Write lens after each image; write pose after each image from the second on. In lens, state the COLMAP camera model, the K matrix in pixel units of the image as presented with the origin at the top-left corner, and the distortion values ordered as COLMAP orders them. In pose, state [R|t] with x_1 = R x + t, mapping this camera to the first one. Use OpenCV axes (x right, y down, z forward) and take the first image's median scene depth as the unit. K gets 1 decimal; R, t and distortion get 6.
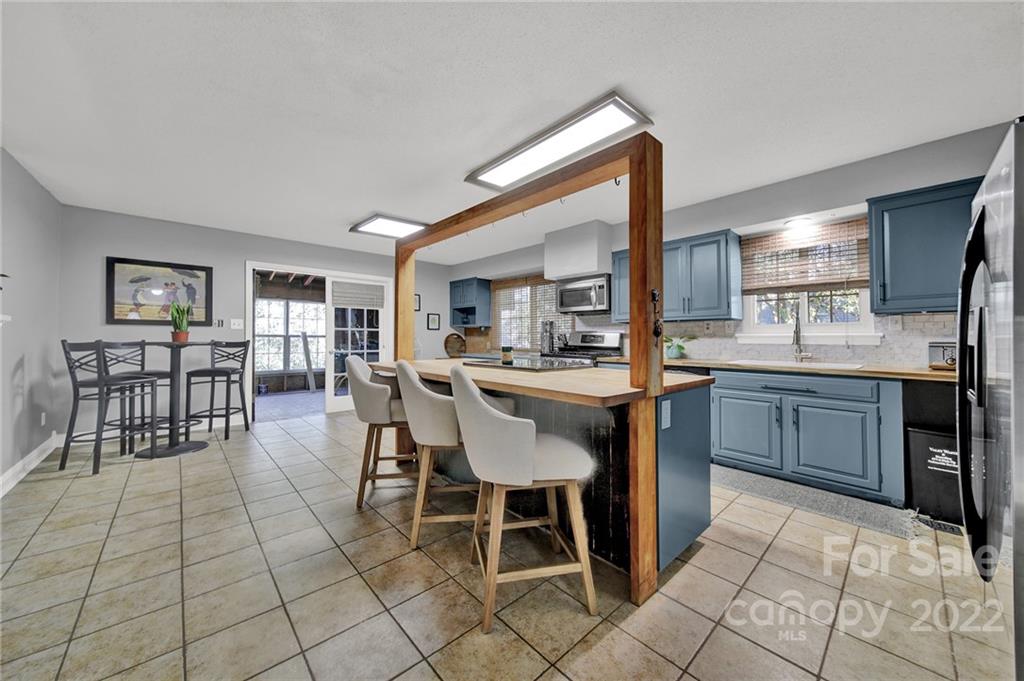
lens RADIAL K [[366.8, 0, 511.1], [0, 366.8, 337.9], [0, 0, 1]] dist [0.004550, -0.000188]
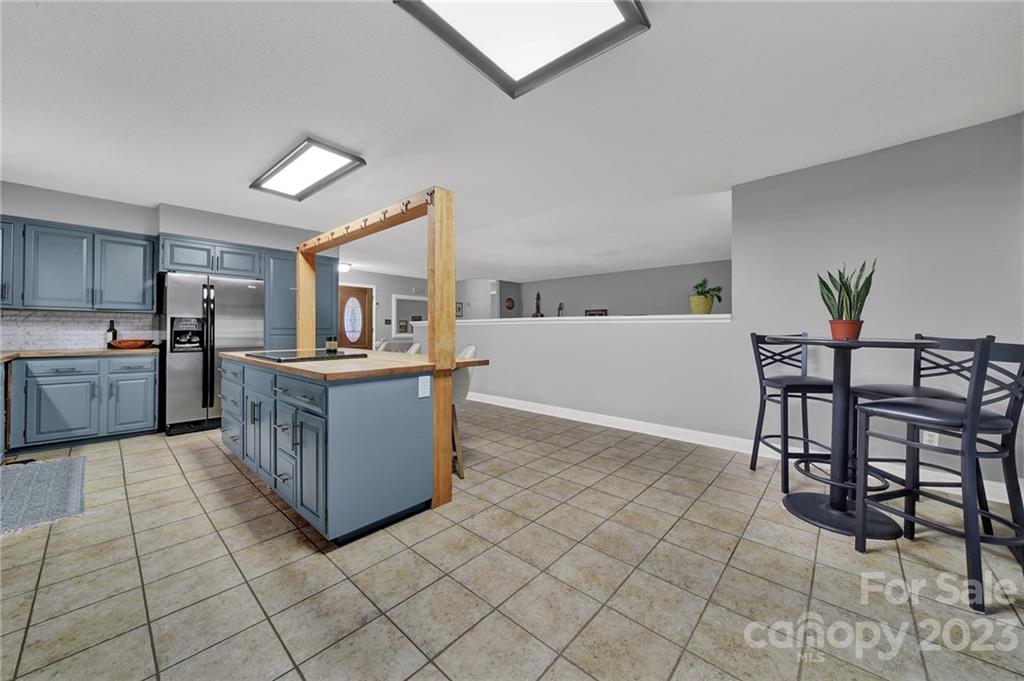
lens RADIAL K [[365.4, 0, 511.2], [0, 365.4, 329.0], [0, 0, 1]] dist [-0.000020, -0.000491]
pose [[-0.994930, -0.002952, -0.100525, -0.291131], [-0.003026, 0.999995, 0.000589, -0.001945], [0.100522, 0.000890, -0.994934, 1.412995]]
